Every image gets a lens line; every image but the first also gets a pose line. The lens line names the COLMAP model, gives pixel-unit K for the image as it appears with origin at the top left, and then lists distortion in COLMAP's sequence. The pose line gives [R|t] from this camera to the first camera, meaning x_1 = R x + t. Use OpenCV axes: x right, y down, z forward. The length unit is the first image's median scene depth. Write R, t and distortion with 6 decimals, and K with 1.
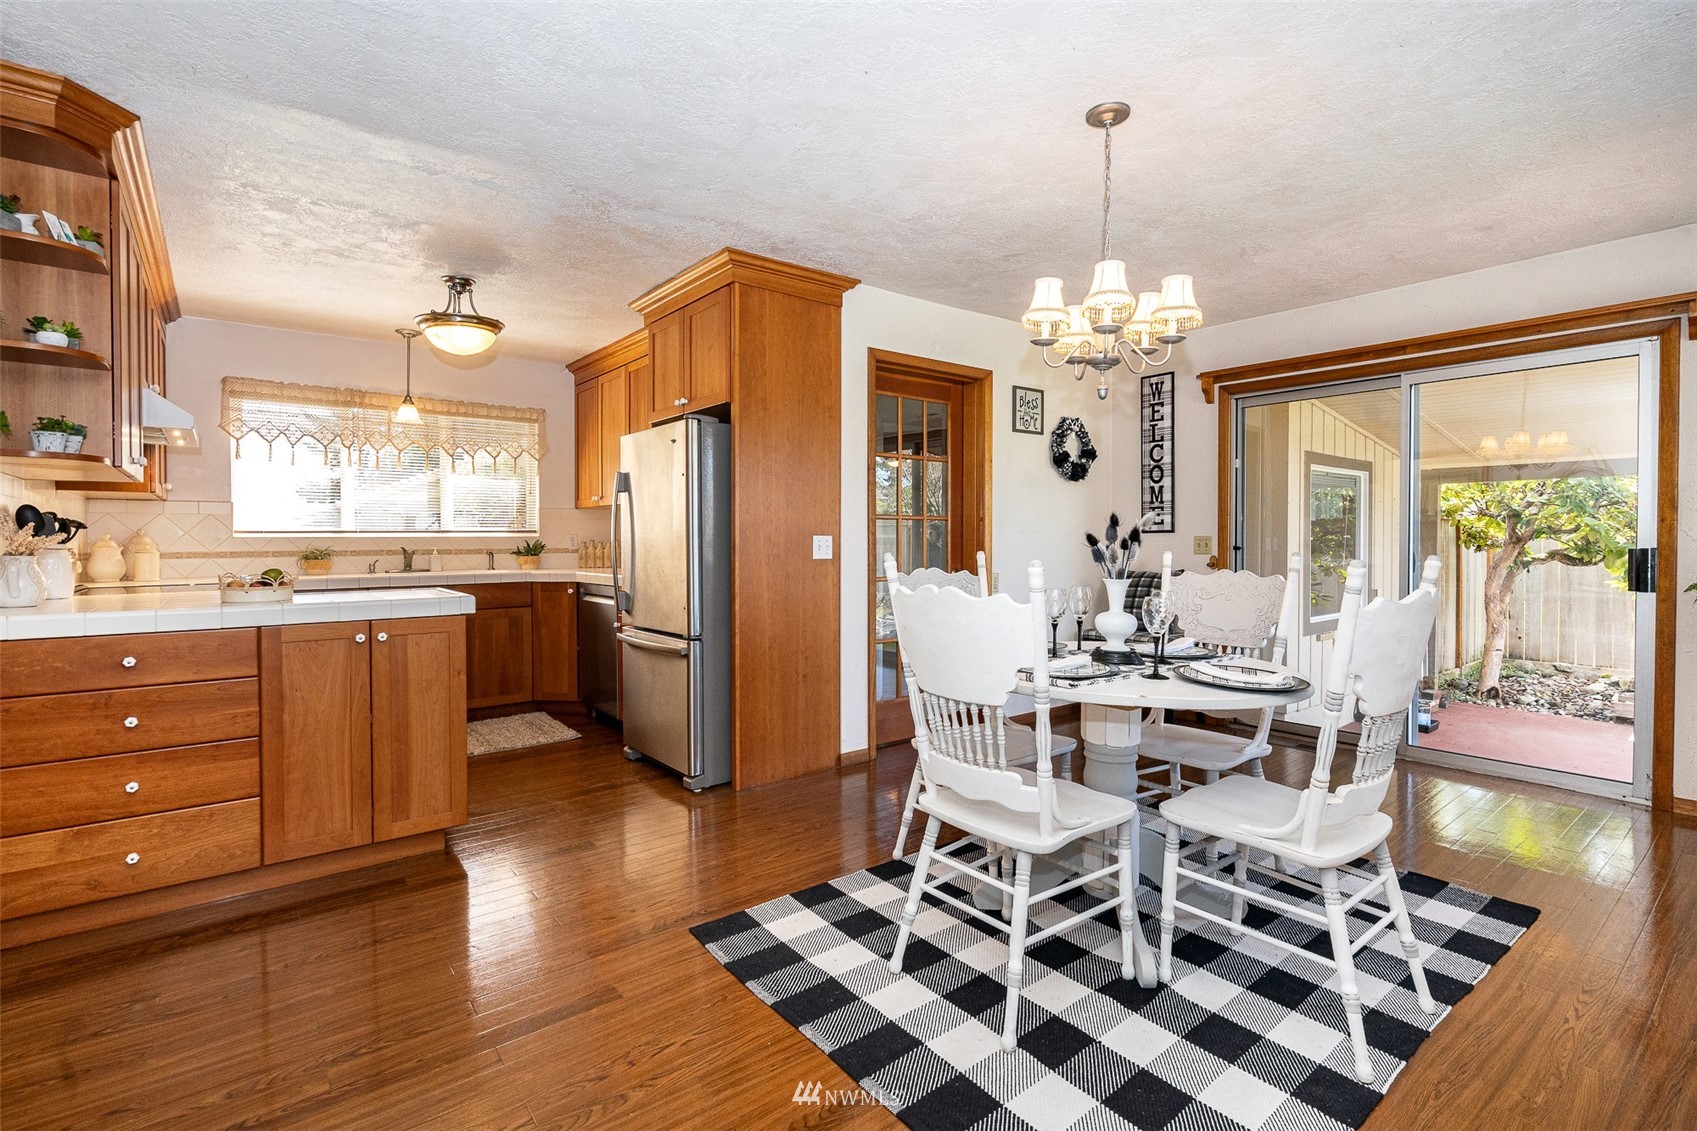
lens RADIAL K [[774.8, 0, 838.3], [0, 774.8, 551.1], [0, 0, 1]] dist [-0.001752, 0.000704]
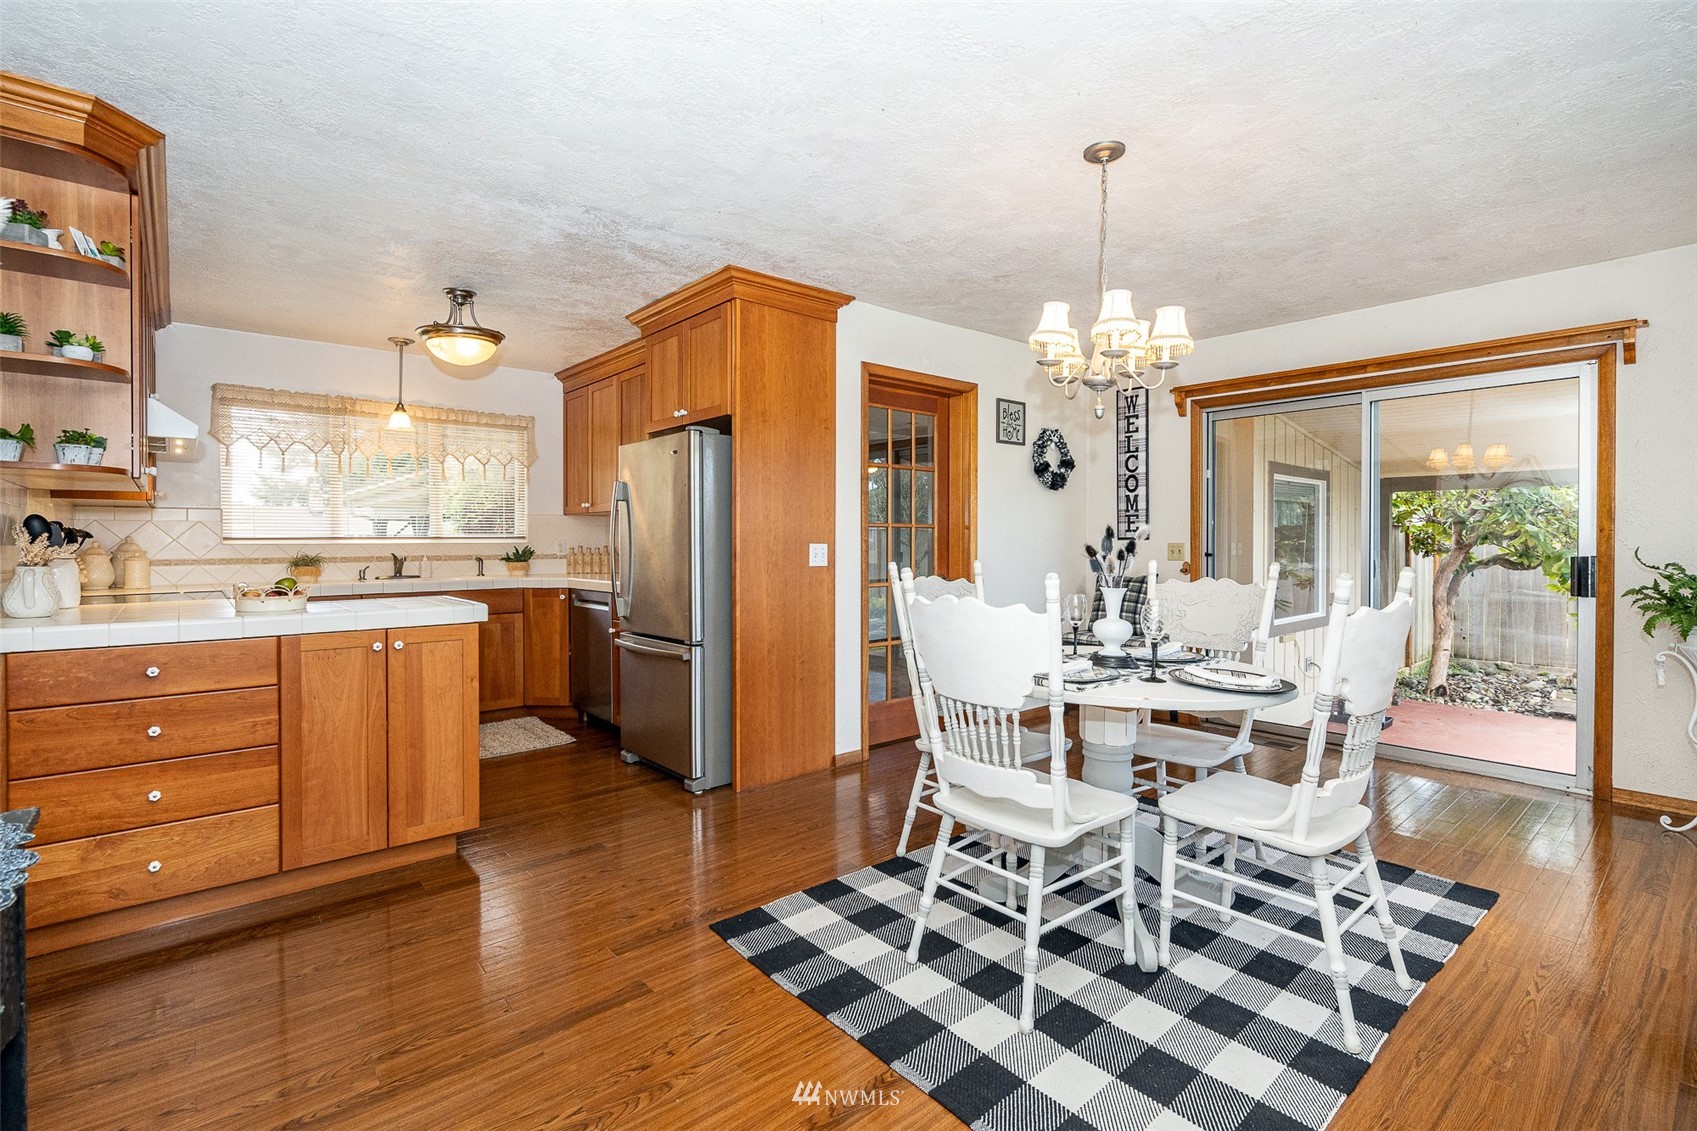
lens RADIAL K [[768.4, 0, 833.5], [0, 768.4, 549.0], [0, 0, 1]] dist [-0.002655, 0.001122]
pose [[0.999247, -0.000011, 0.038802, -0.060120], [0.000240, 0.999983, -0.005888, -0.010242], [-0.038802, 0.005893, 0.999230, -0.035196]]
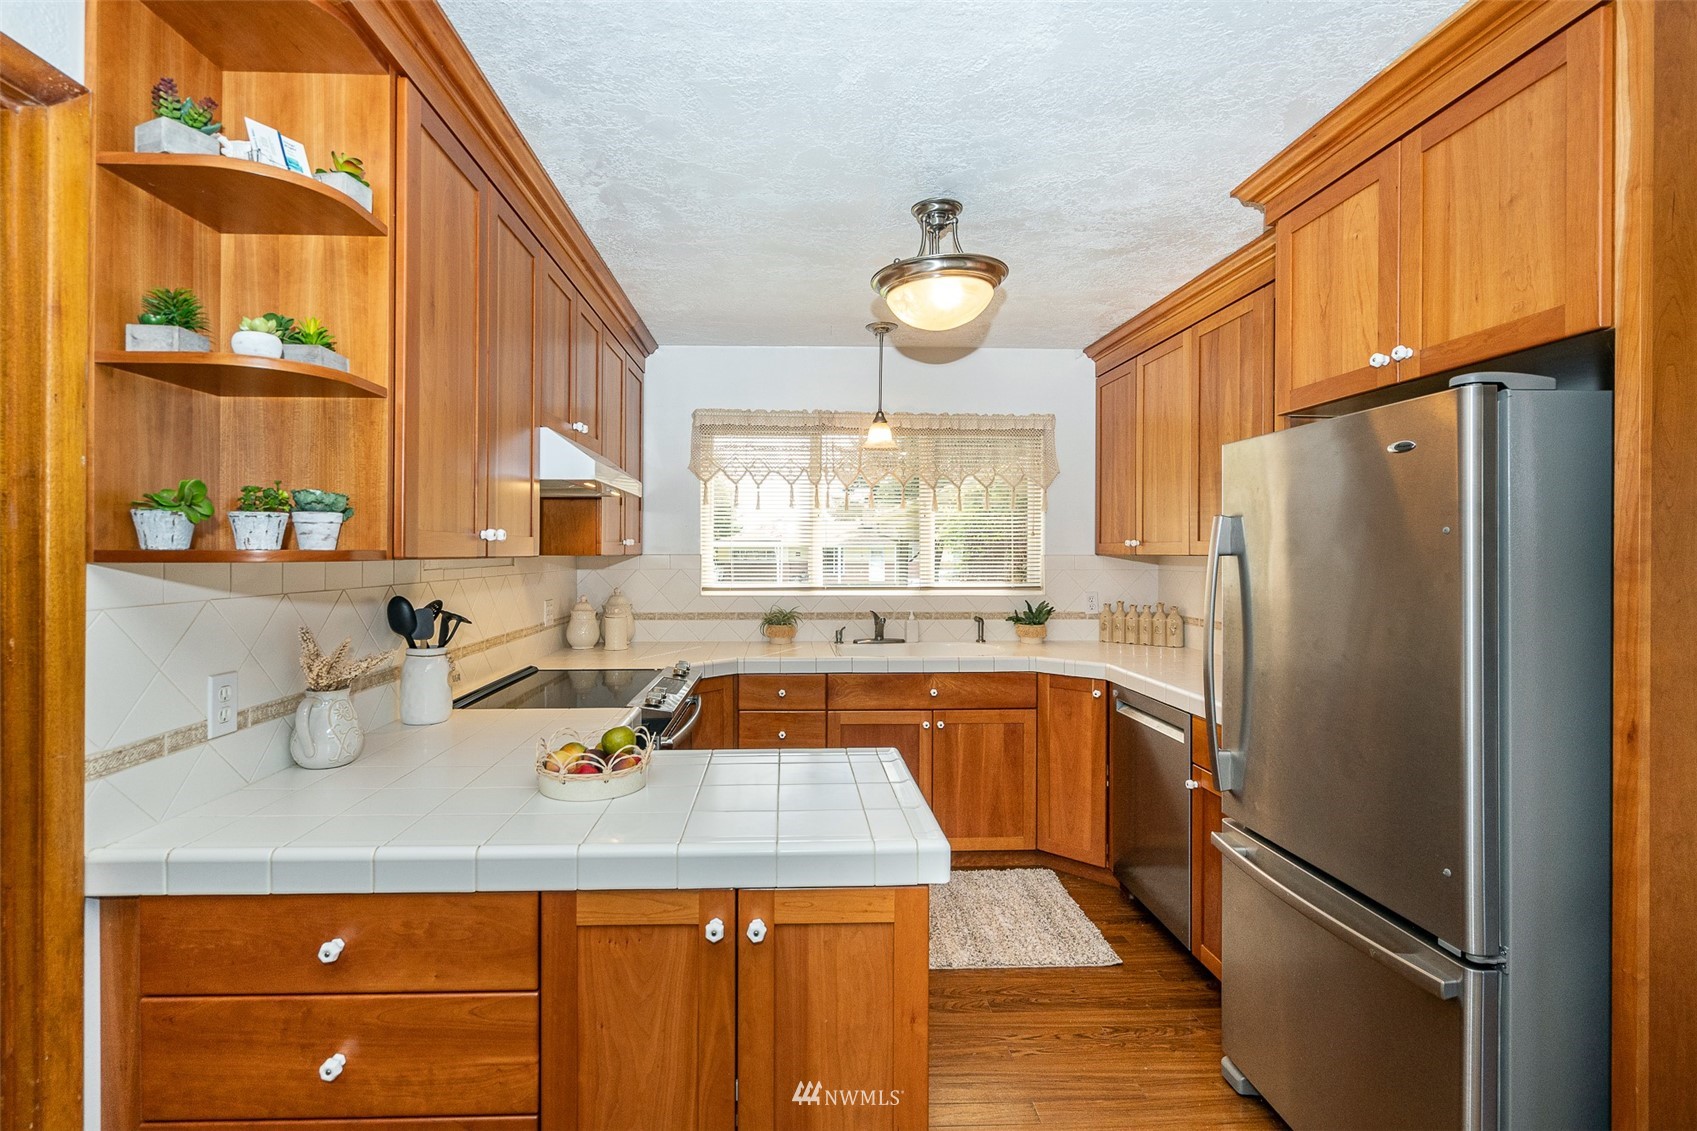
lens RADIAL K [[768.4, 0, 833.5], [0, 768.4, 549.0], [0, 0, 1]] dist [-0.002655, 0.001122]
pose [[0.820418, 0.003905, -0.571751, -0.320814], [-0.012709, 0.999854, -0.011407, -0.112812], [0.571623, 0.016625, 0.820348, 0.704054]]
